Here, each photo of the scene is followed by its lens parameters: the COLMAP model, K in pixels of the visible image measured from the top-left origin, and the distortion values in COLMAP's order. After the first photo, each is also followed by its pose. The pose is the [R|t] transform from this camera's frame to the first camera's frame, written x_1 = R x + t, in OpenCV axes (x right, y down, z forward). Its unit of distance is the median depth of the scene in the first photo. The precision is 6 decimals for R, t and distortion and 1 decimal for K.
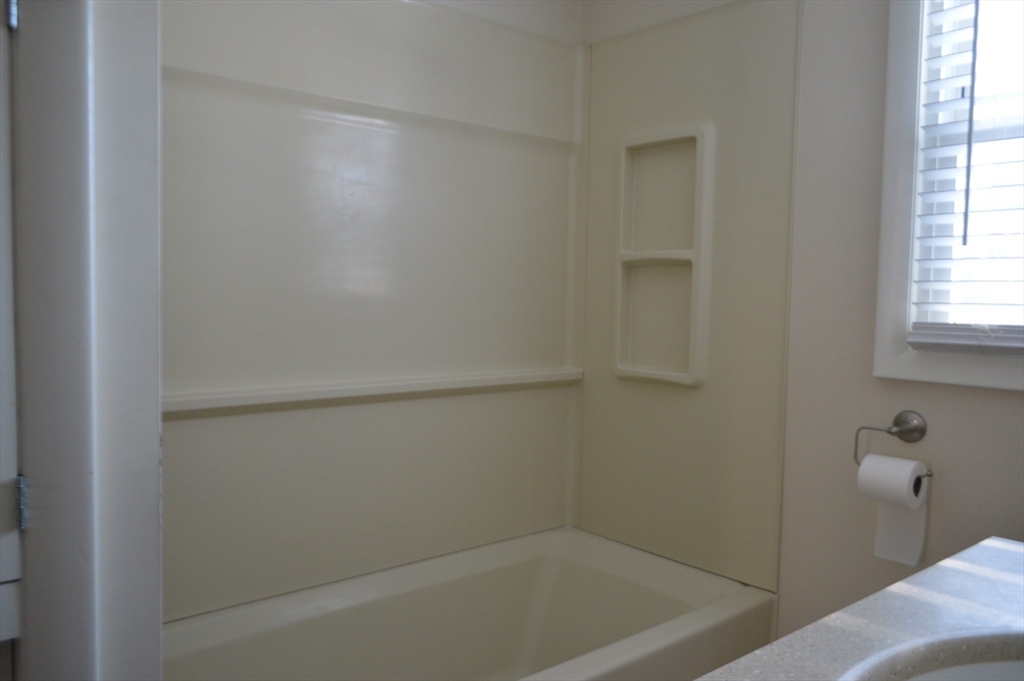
lens RADIAL K [[804.0, 0, 512.3], [0, 804.0, 337.9], [0, 0, 1]] dist [0.005464, 0.001829]
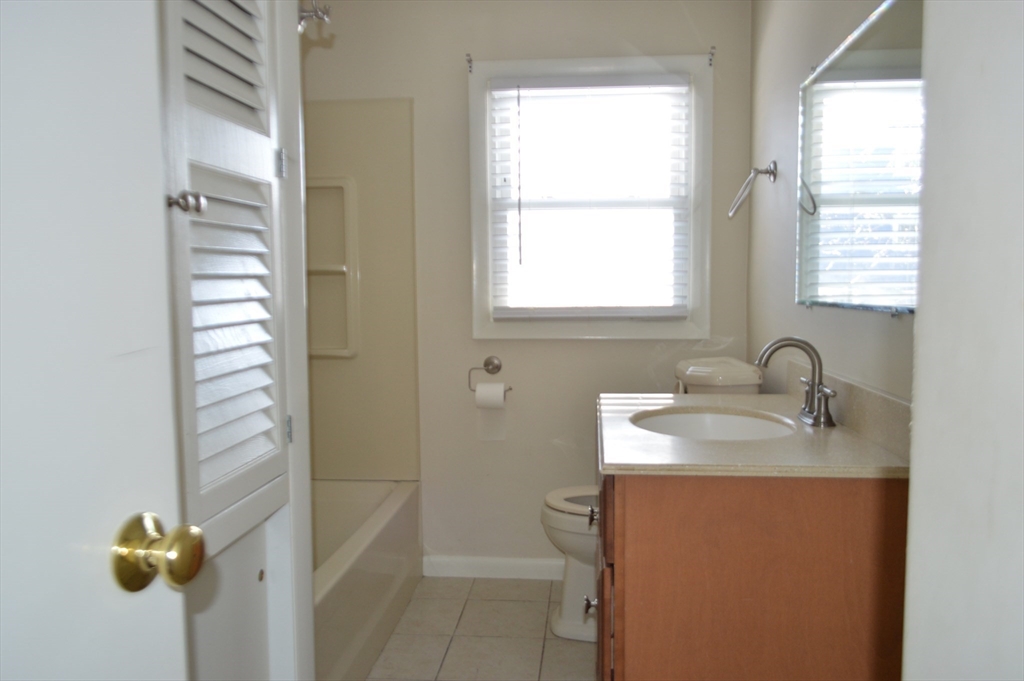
lens RADIAL K [[804.0, 0, 512.2], [0, 804.0, 342.7], [0, 0, 1]] dist [0.005464, 0.001829]
pose [[0.717618, -0.075938, 0.692285, -0.712974], [0.062576, 0.997048, 0.044502, -0.017234], [-0.693620, 0.011385, 0.720251, -0.316450]]
